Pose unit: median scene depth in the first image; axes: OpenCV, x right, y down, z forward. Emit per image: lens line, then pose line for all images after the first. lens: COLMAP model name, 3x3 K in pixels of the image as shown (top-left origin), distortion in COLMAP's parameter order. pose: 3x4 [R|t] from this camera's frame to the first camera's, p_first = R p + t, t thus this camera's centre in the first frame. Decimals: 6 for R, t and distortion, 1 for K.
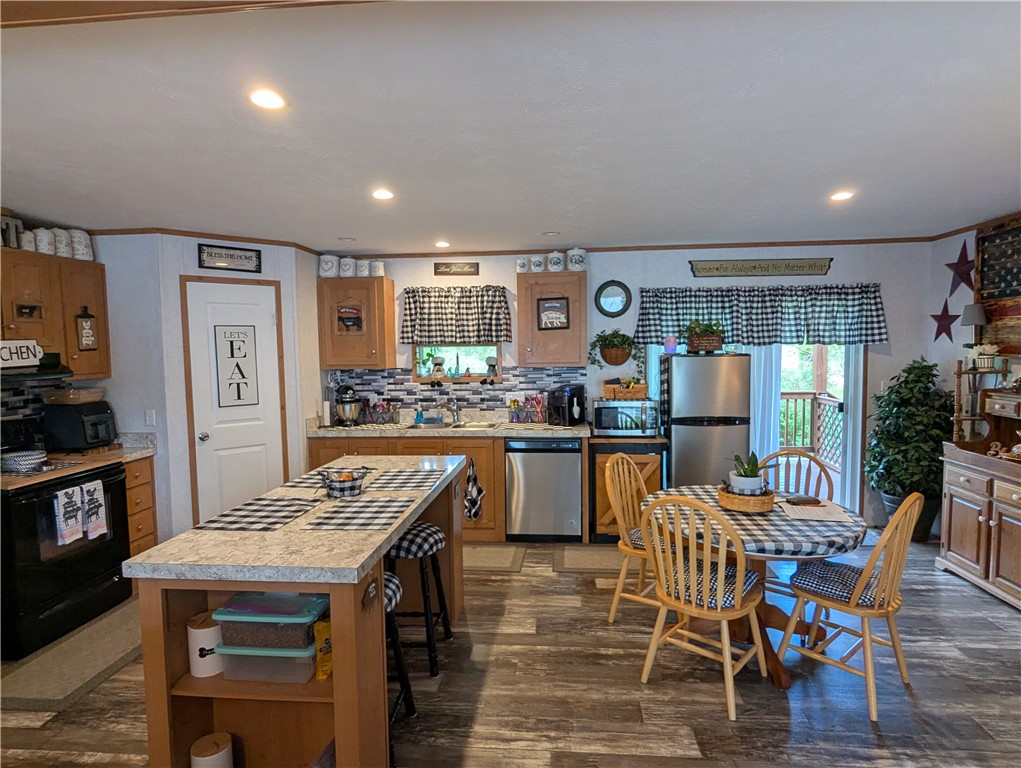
lens RADIAL K [[574.8, 0, 515.1], [0, 574.8, 391.7], [0, 0, 1]] dist [0.007518, -0.008790]
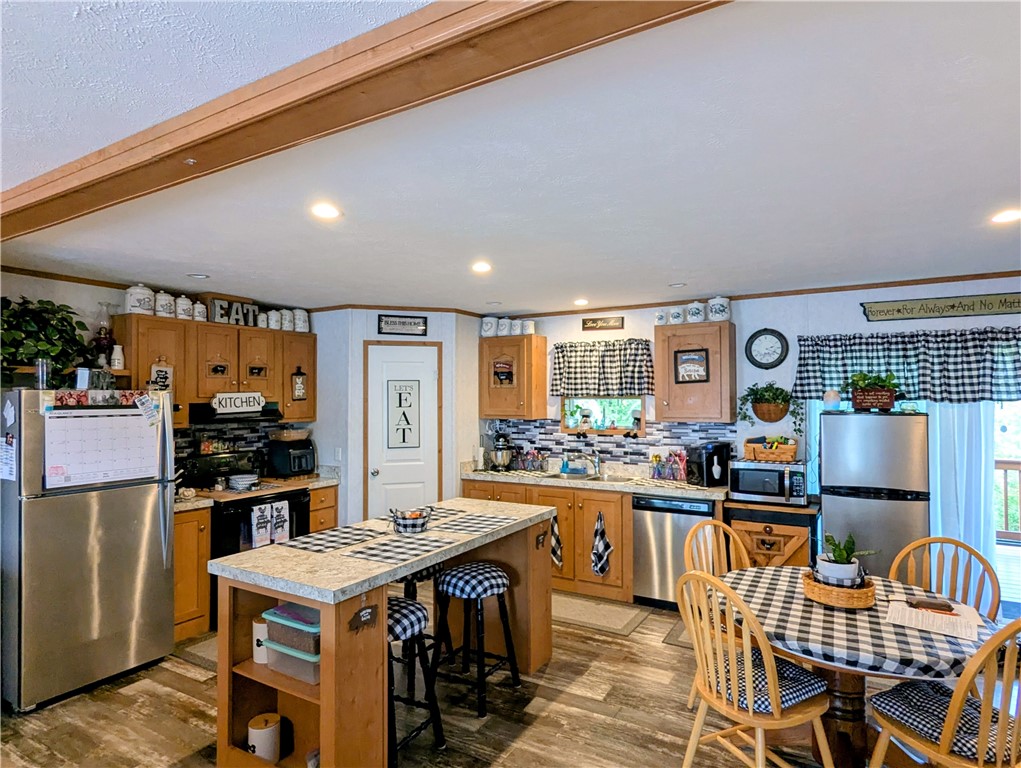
lens RADIAL K [[574.8, 0, 515.0], [0, 574.8, 393.2], [0, 0, 1]] dist [0.007518, -0.008790]
pose [[0.906564, 0.006703, -0.422015, 0.220829], [-0.040884, 0.996567, -0.071996, -0.011708], [0.420084, 0.082522, 0.903726, 0.020993]]
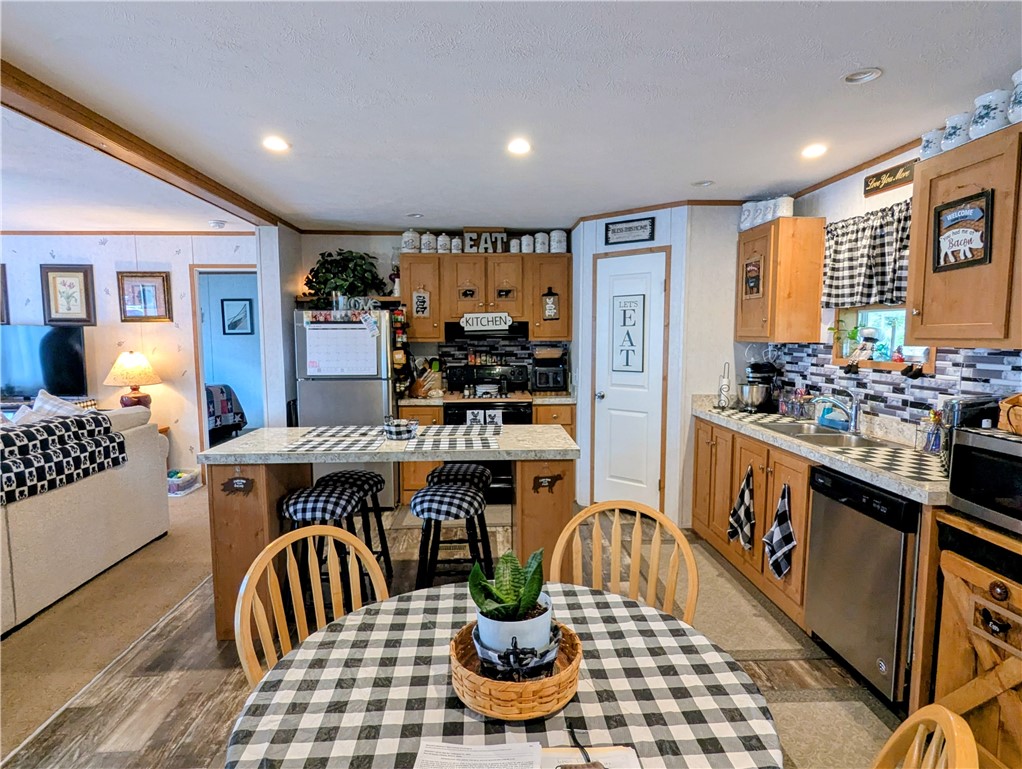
lens RADIAL K [[575.3, 0, 515.2], [0, 575.3, 393.8], [0, 0, 1]] dist [0.007518, -0.008790]
pose [[0.146710, 0.115893, -0.982367, 0.526409], [-0.074908, 0.991563, 0.105791, -0.031254], [0.986339, 0.058067, 0.154153, 0.626059]]
